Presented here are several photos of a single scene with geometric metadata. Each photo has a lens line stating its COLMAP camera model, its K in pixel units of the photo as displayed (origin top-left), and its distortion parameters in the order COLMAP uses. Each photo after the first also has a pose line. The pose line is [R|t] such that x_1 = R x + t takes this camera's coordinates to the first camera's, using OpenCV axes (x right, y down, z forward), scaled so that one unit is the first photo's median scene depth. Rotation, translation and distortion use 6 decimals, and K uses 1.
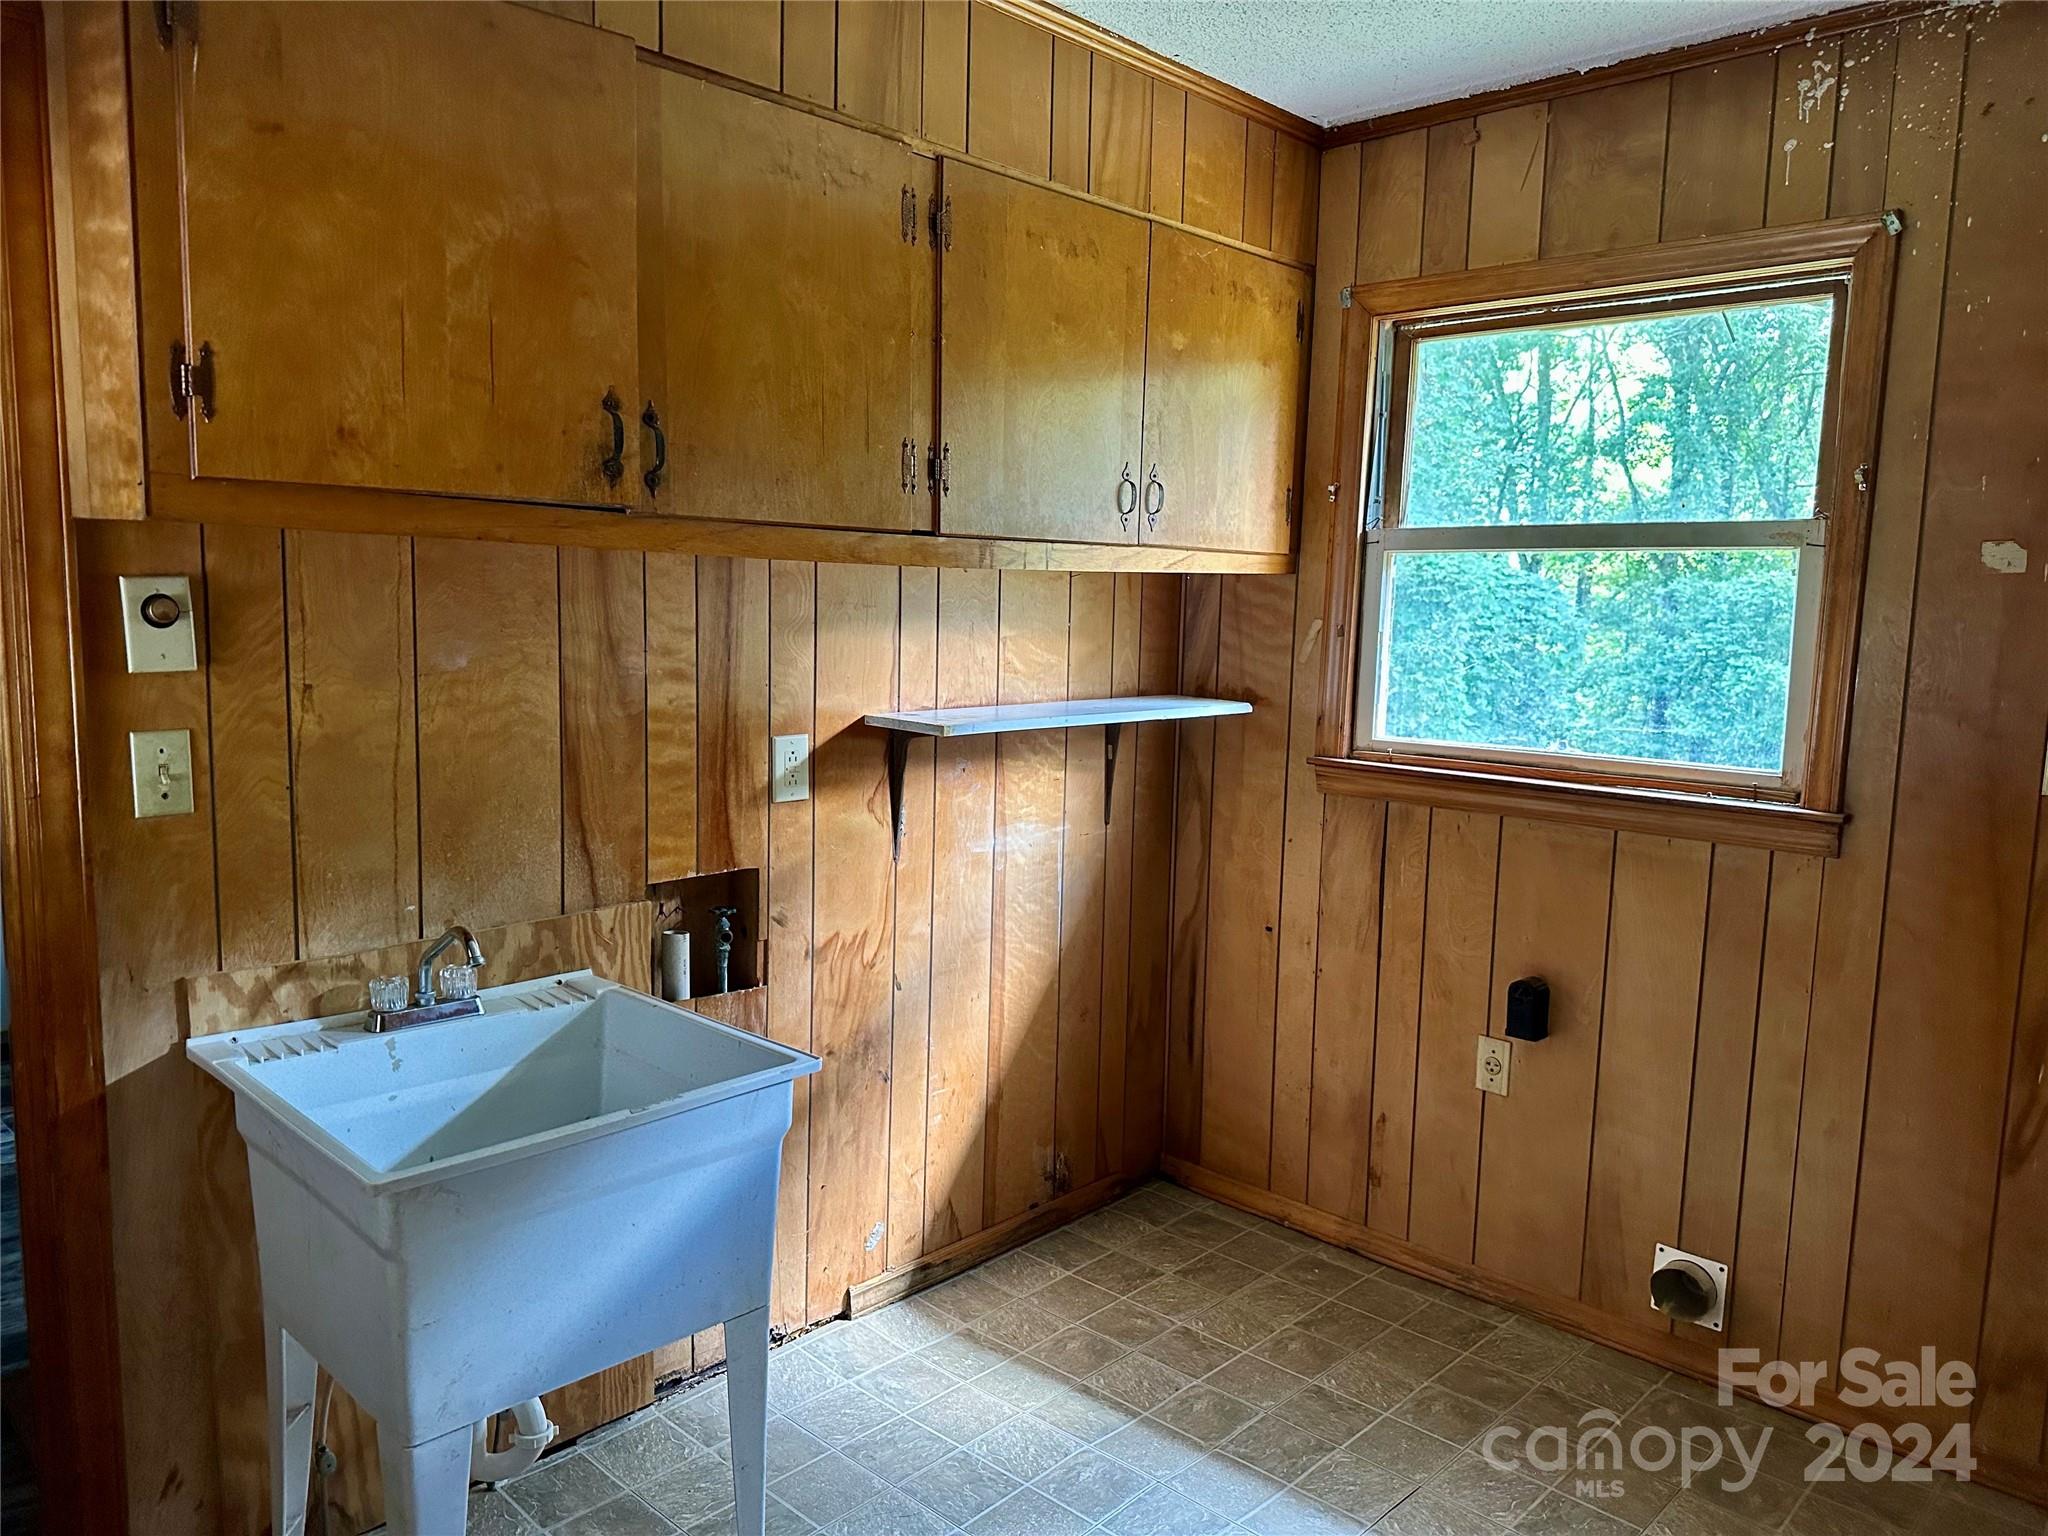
lens RADIAL K [[1453.8, 0, 989.6], [0, 1453.8, 767.7], [0, 0, 1]] dist [0.125612, -0.272441]
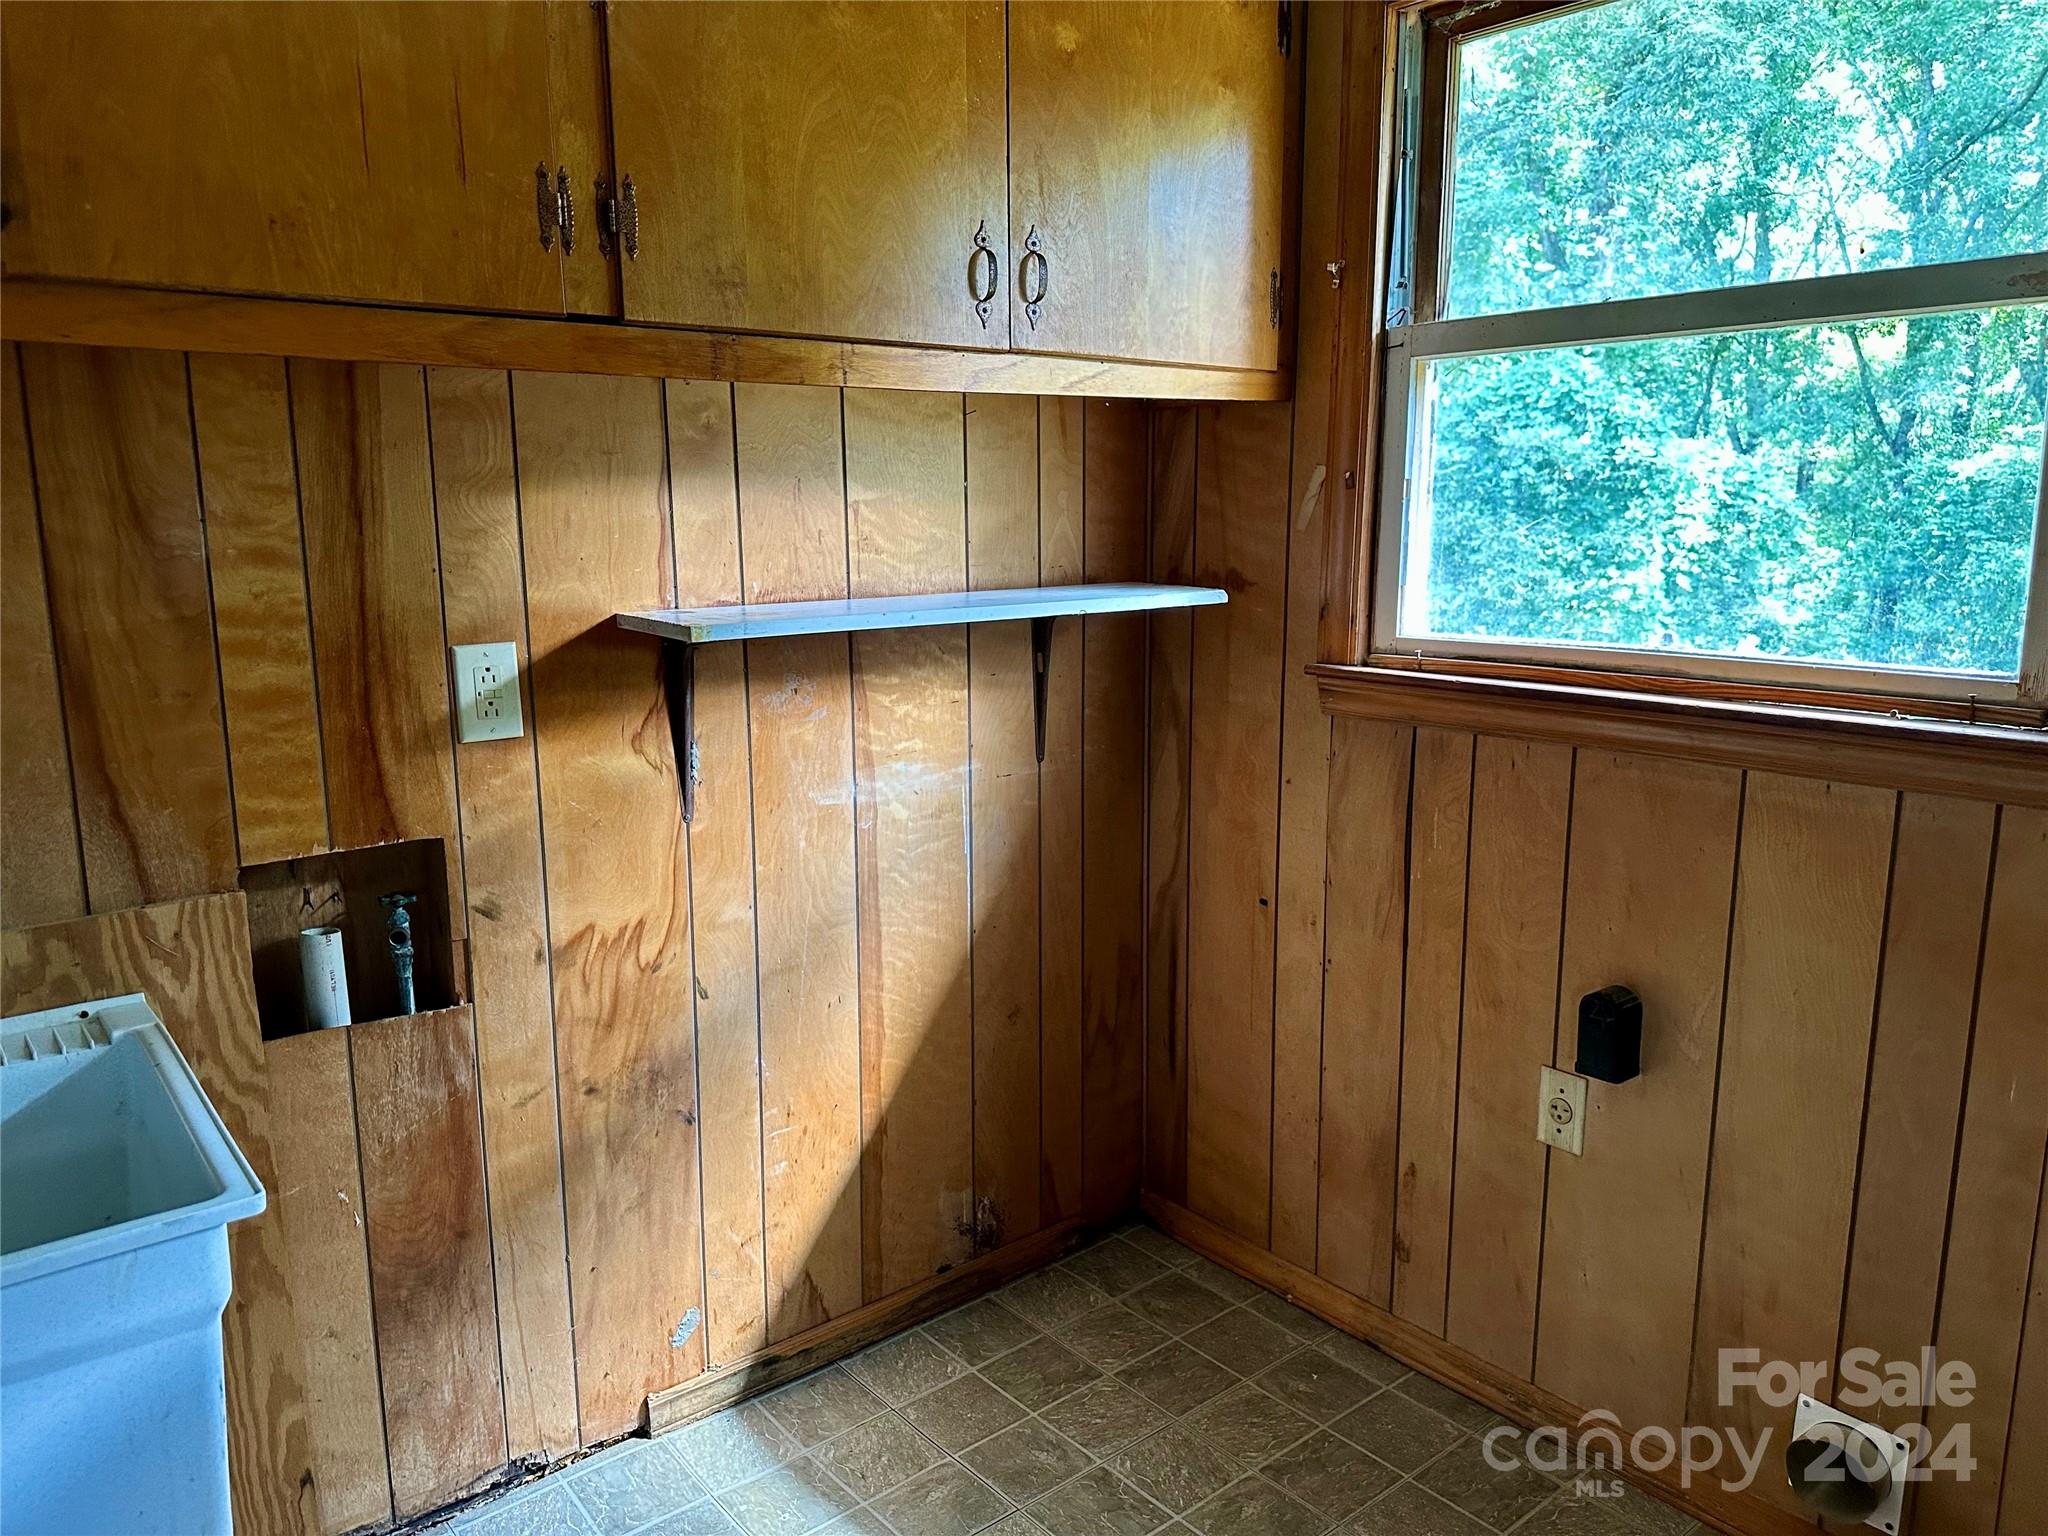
lens RADIAL K [[1433.5, 0, 1025.3], [0, 1433.5, 771.6], [0, 0, 1]] dist [0.051735, -0.088146]
pose [[0.993281, -0.008403, -0.115418, 0.169458], [0.015652, 0.997951, 0.062046, -0.000531], [0.114661, -0.063436, 0.991377, 0.308906]]
